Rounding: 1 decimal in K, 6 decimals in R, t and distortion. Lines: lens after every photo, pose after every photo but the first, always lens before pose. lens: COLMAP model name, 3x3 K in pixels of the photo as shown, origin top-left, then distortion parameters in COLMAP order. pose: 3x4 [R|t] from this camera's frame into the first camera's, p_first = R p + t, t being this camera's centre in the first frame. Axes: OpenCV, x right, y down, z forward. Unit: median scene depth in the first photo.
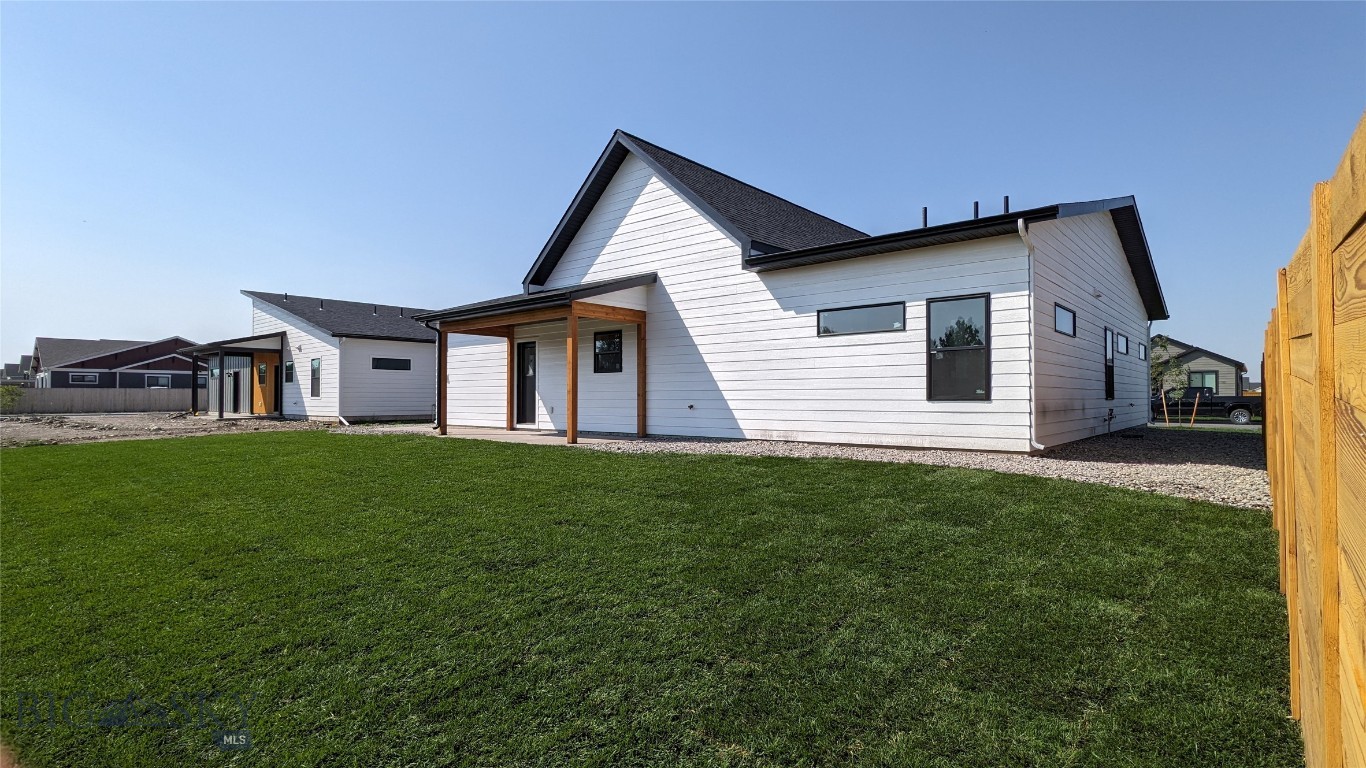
lens RADIAL K [[656.7, 0, 682.2], [0, 656.7, 392.1], [0, 0, 1]] dist [0.003337, 0.000282]
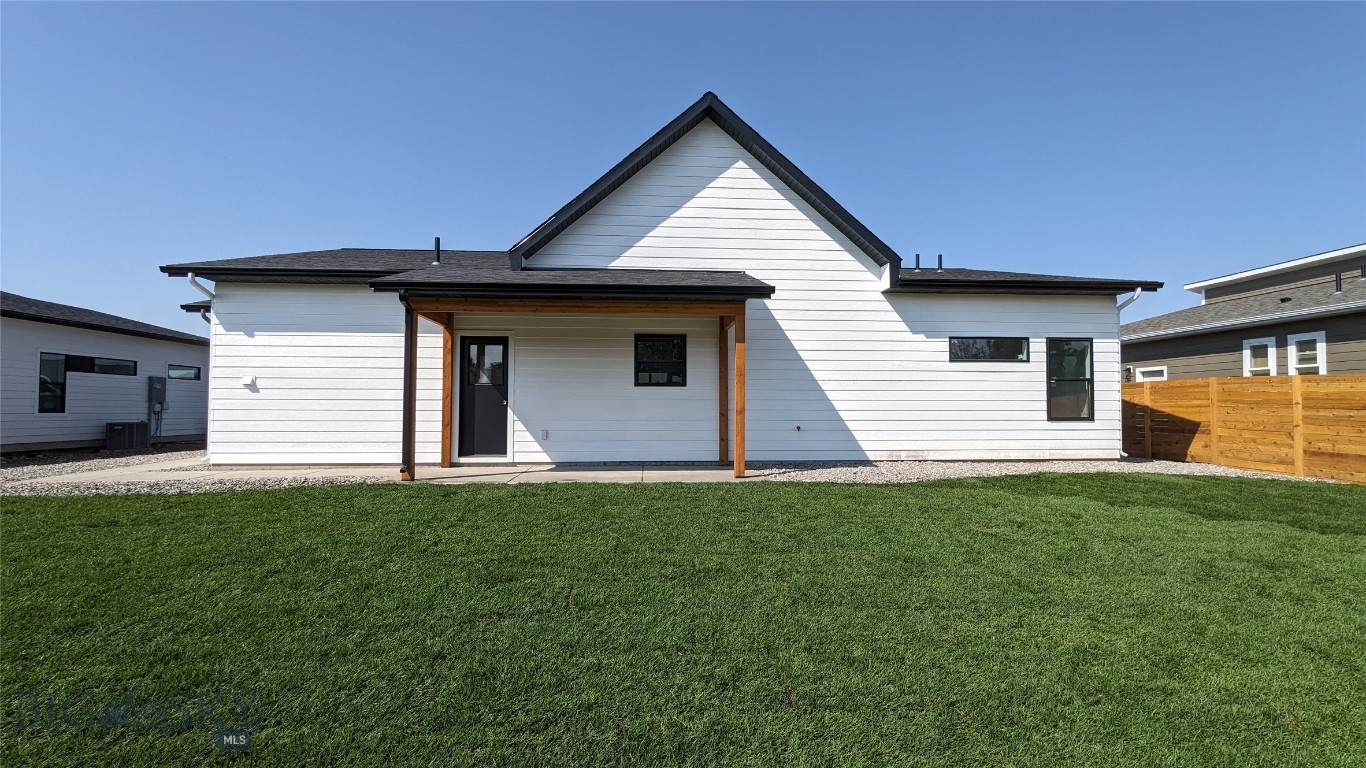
lens RADIAL K [[656.7, 0, 682.3], [0, 656.7, 386.7], [0, 0, 1]] dist [0.003337, 0.000282]
pose [[0.699343, 0.027465, 0.714258, -0.740765], [-0.008509, 0.999511, -0.030102, -0.005969], [-0.714735, 0.014974, 0.699235, 0.480173]]
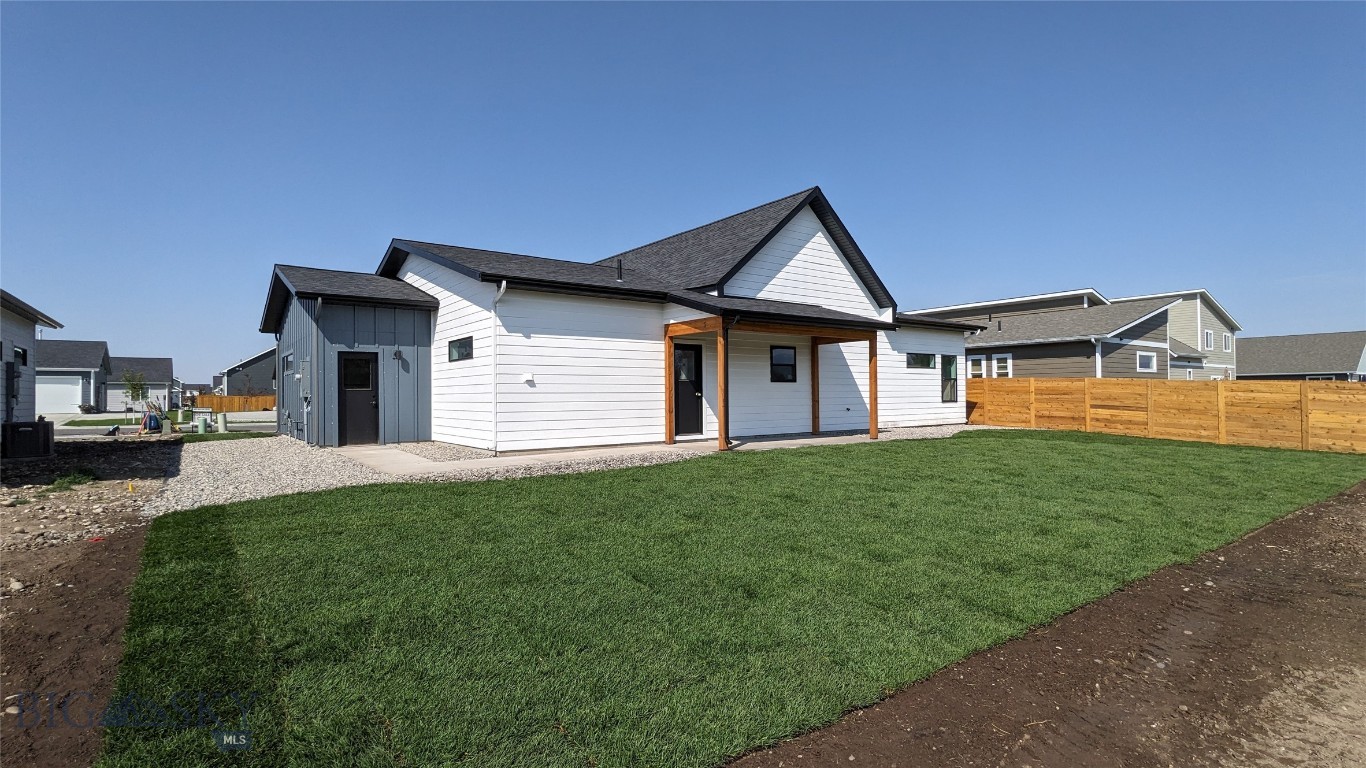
lens RADIAL K [[656.7, 0, 687.6], [0, 656.7, 380.2], [0, 0, 1]] dist [0.003337, 0.000282]
pose [[0.202485, 0.024111, 0.978989, -1.426437], [0.000457, 0.999694, -0.024715, -0.005318], [-0.979285, 0.005452, 0.202412, 1.046294]]
